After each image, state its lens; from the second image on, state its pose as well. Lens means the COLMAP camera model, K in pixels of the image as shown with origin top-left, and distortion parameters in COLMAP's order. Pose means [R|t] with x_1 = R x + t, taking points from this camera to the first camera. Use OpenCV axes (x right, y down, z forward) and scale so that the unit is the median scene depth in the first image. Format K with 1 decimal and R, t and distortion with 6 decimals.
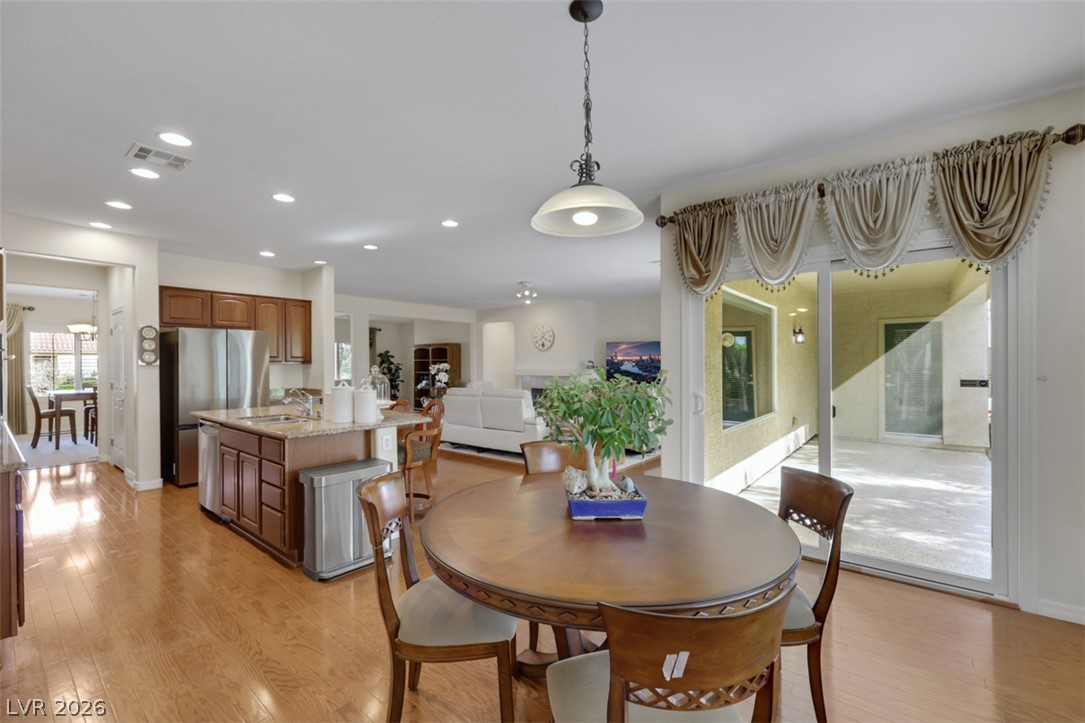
lens RADIAL K [[447.6, 0, 533.3], [0, 447.6, 364.5], [0, 0, 1]] dist [-0.001058, 0.000121]
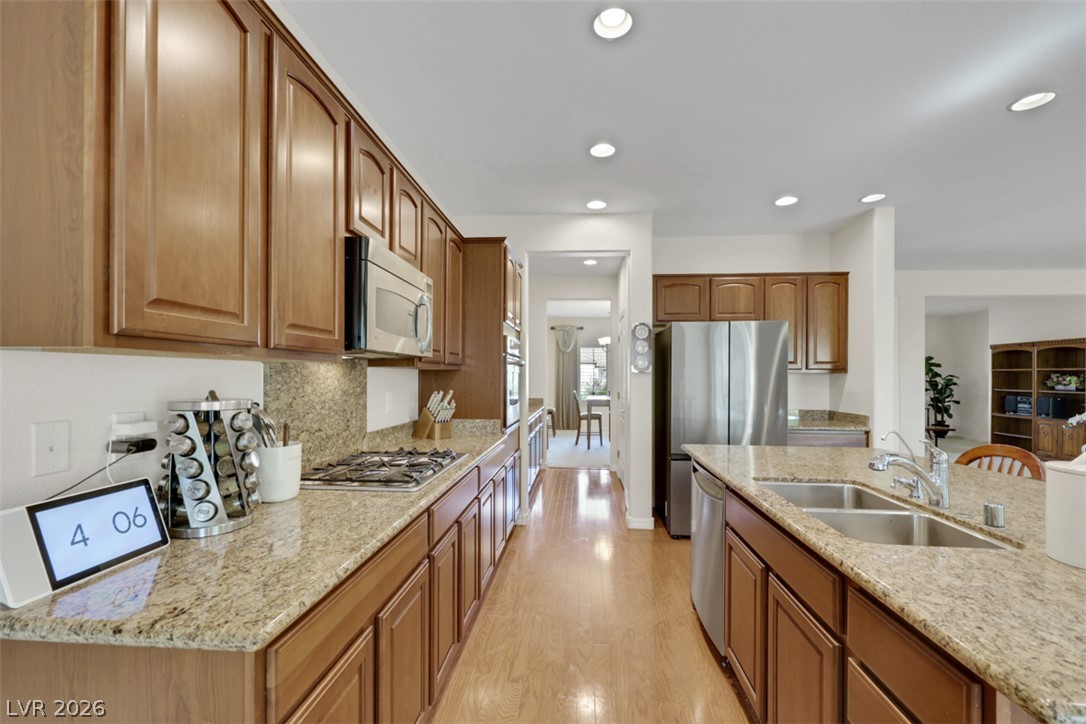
lens RADIAL K [[448.0, 0, 544.2], [0, 448.0, 377.0], [0, 0, 1]] dist [-0.001058, 0.000121]
pose [[0.561218, 0.009691, -0.827611, -0.215858], [-0.009089, 0.999943, 0.005546, 0.004262], [0.827618, 0.004409, 0.561275, 0.298509]]
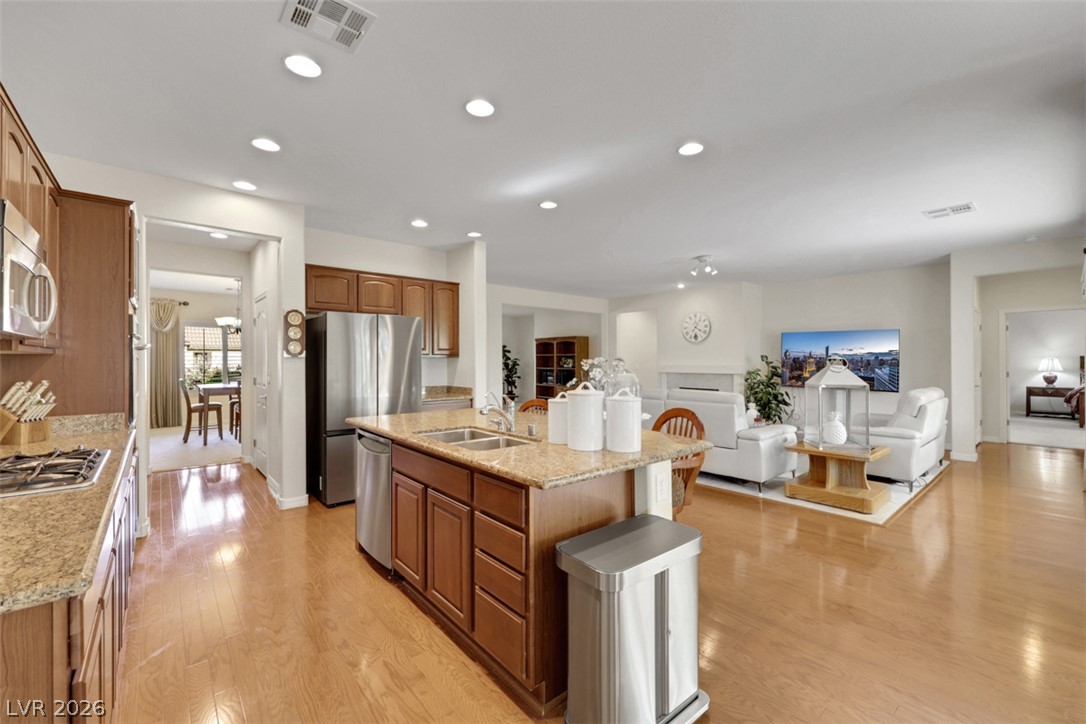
lens RADIAL K [[448.0, 0, 538.8], [0, 448.0, 359.8], [0, 0, 1]] dist [-0.001058, 0.000121]
pose [[0.982690, 0.002940, -0.185236, -0.190129], [-0.003390, 0.999992, -0.002117, 0.004351], [0.185229, 0.002708, 0.982692, 0.195484]]
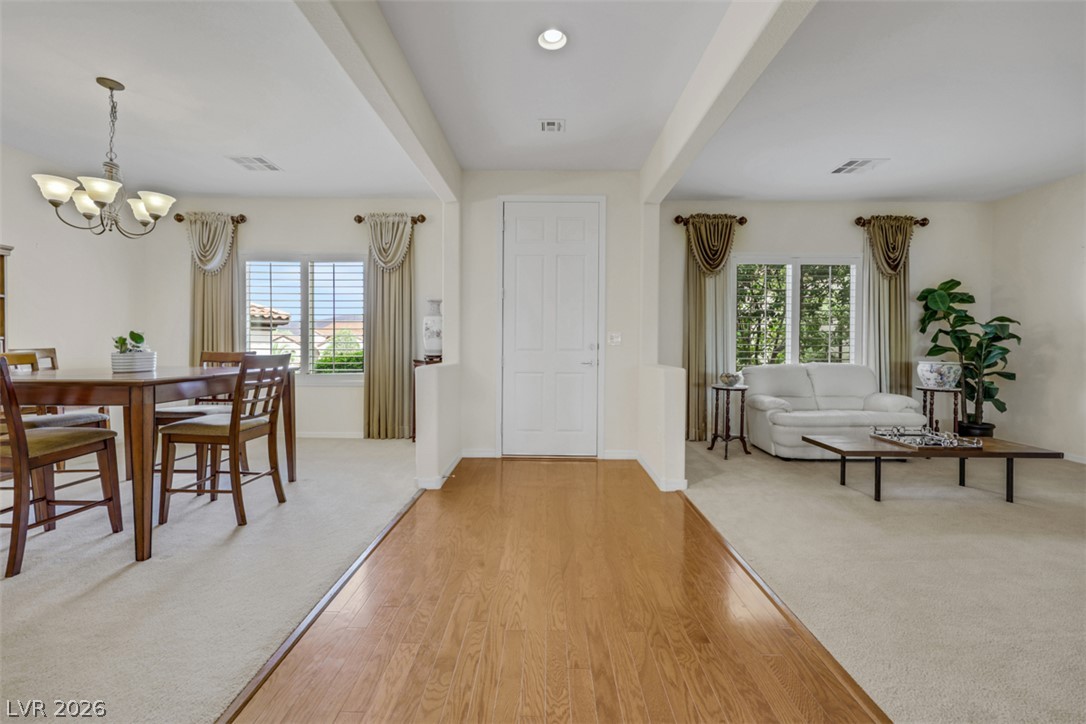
lens RADIAL K [[448.0, 0, 539.0], [0, 448.0, 348.6], [0, 0, 1]] dist [-0.001058, 0.000121]
pose [[0.625027, 0.017879, -0.780398, -0.628923], [-0.010693, 0.999840, 0.014342, 0.042623], [0.780530, -0.000619, 0.625119, 1.357699]]
